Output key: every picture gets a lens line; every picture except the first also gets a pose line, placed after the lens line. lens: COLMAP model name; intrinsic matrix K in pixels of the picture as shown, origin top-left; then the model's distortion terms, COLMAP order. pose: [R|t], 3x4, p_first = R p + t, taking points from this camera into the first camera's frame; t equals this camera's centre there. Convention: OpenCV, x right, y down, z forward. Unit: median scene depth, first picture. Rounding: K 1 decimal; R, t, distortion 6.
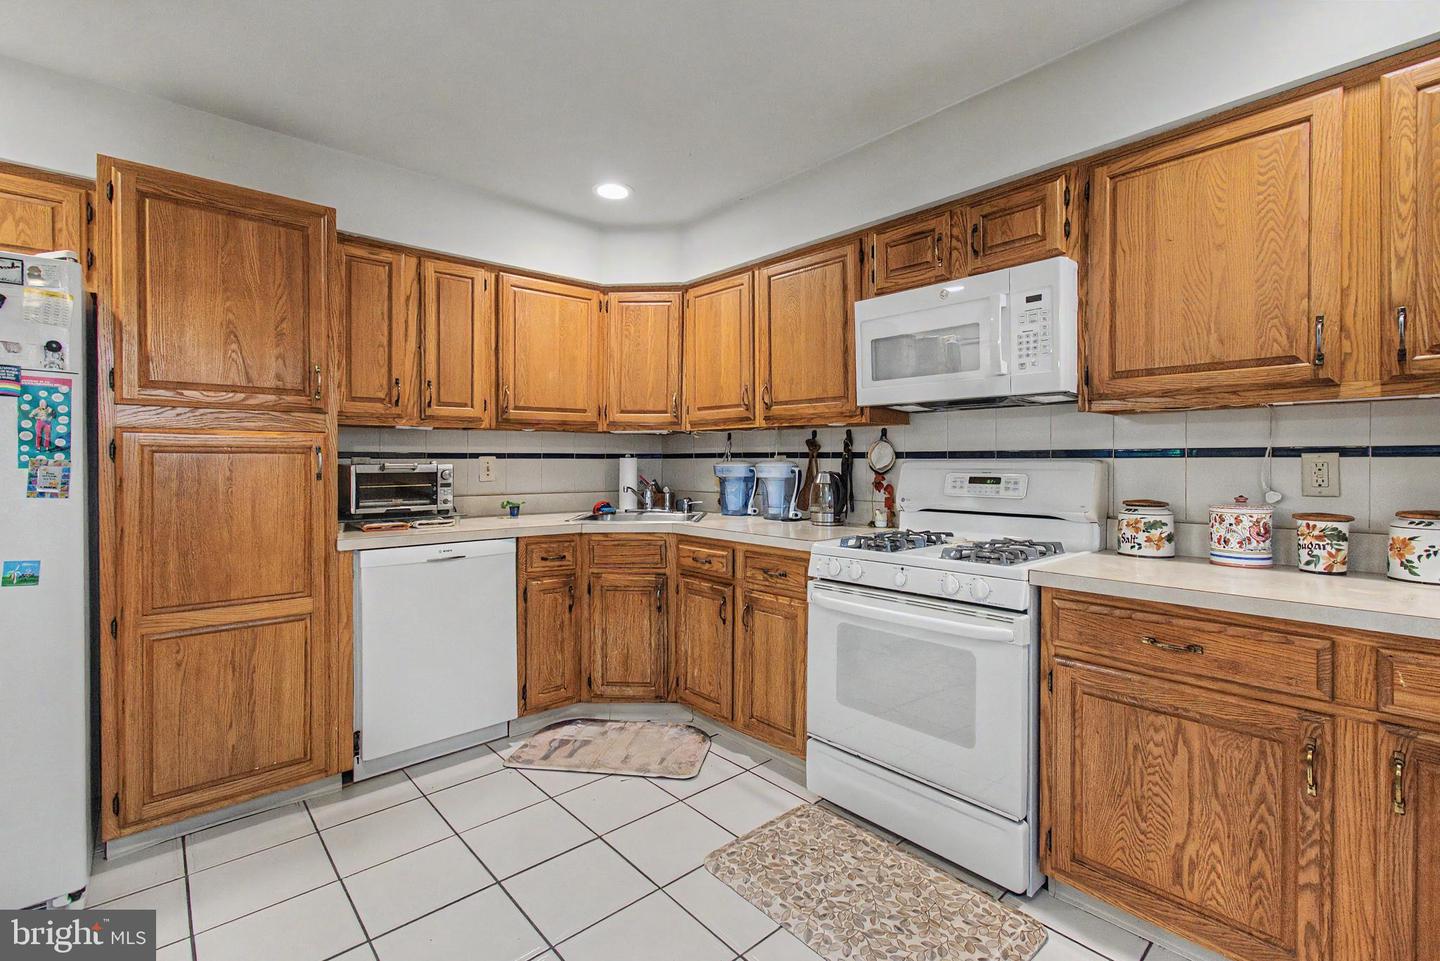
lens RADIAL K [[660.3, 0, 725.4], [0, 660.3, 460.4], [0, 0, 1]] dist [0.000303, 0.002399]
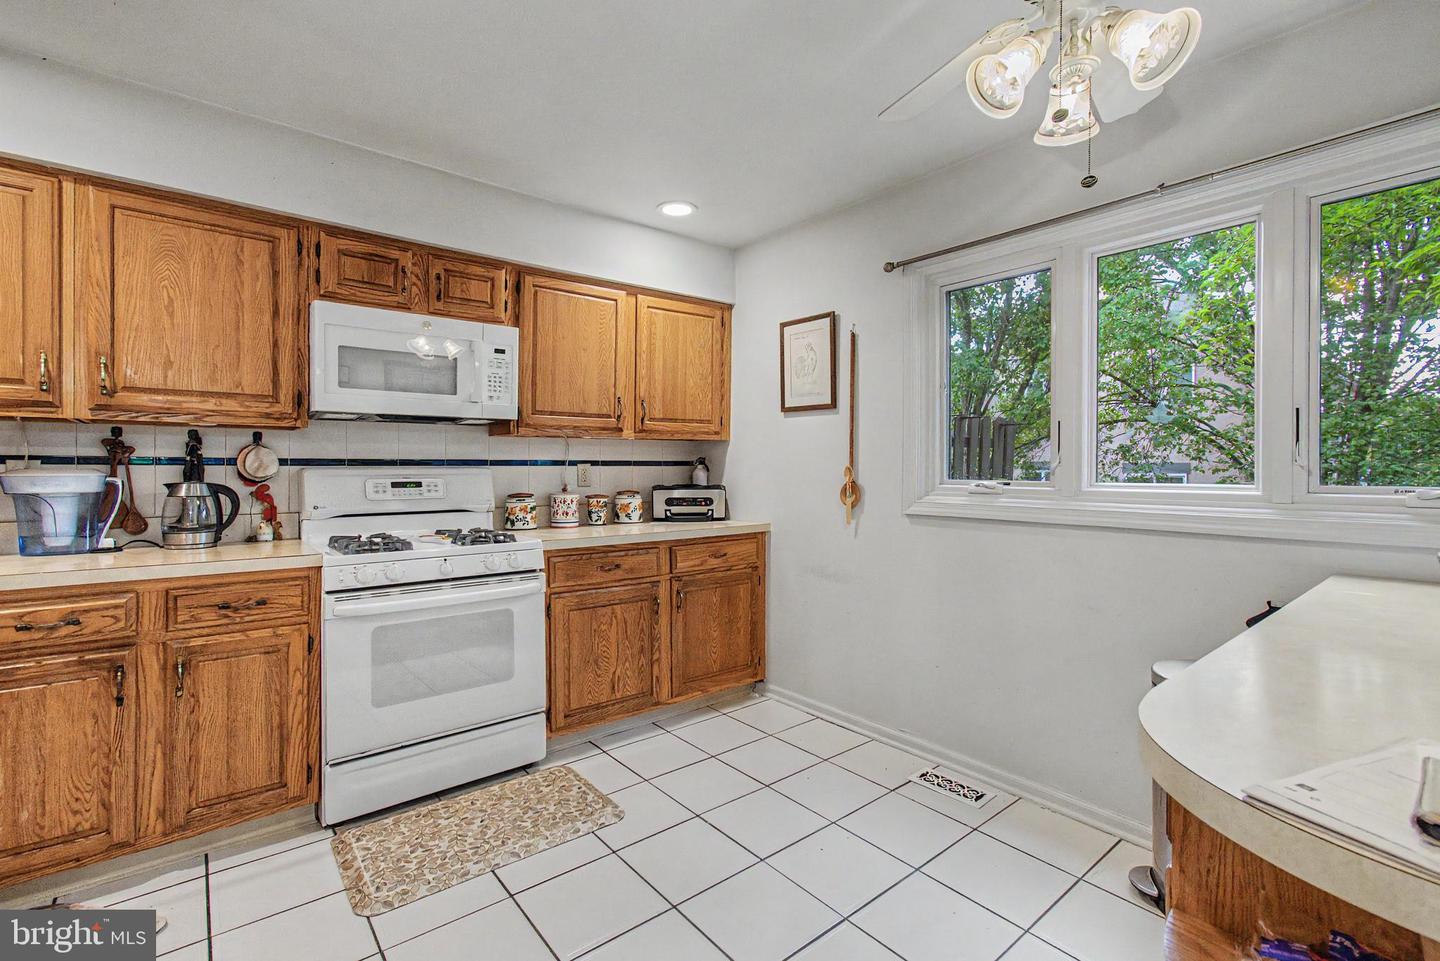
lens RADIAL K [[660.3, 0, 719.8], [0, 660.3, 469.5], [0, 0, 1]] dist [0.000303, 0.002399]
pose [[0.043293, -0.000380, 0.999062, -0.848674], [0.000984, 0.999999, 0.000338, 0.003892], [-0.999062, 0.000968, 0.043293, 0.448213]]
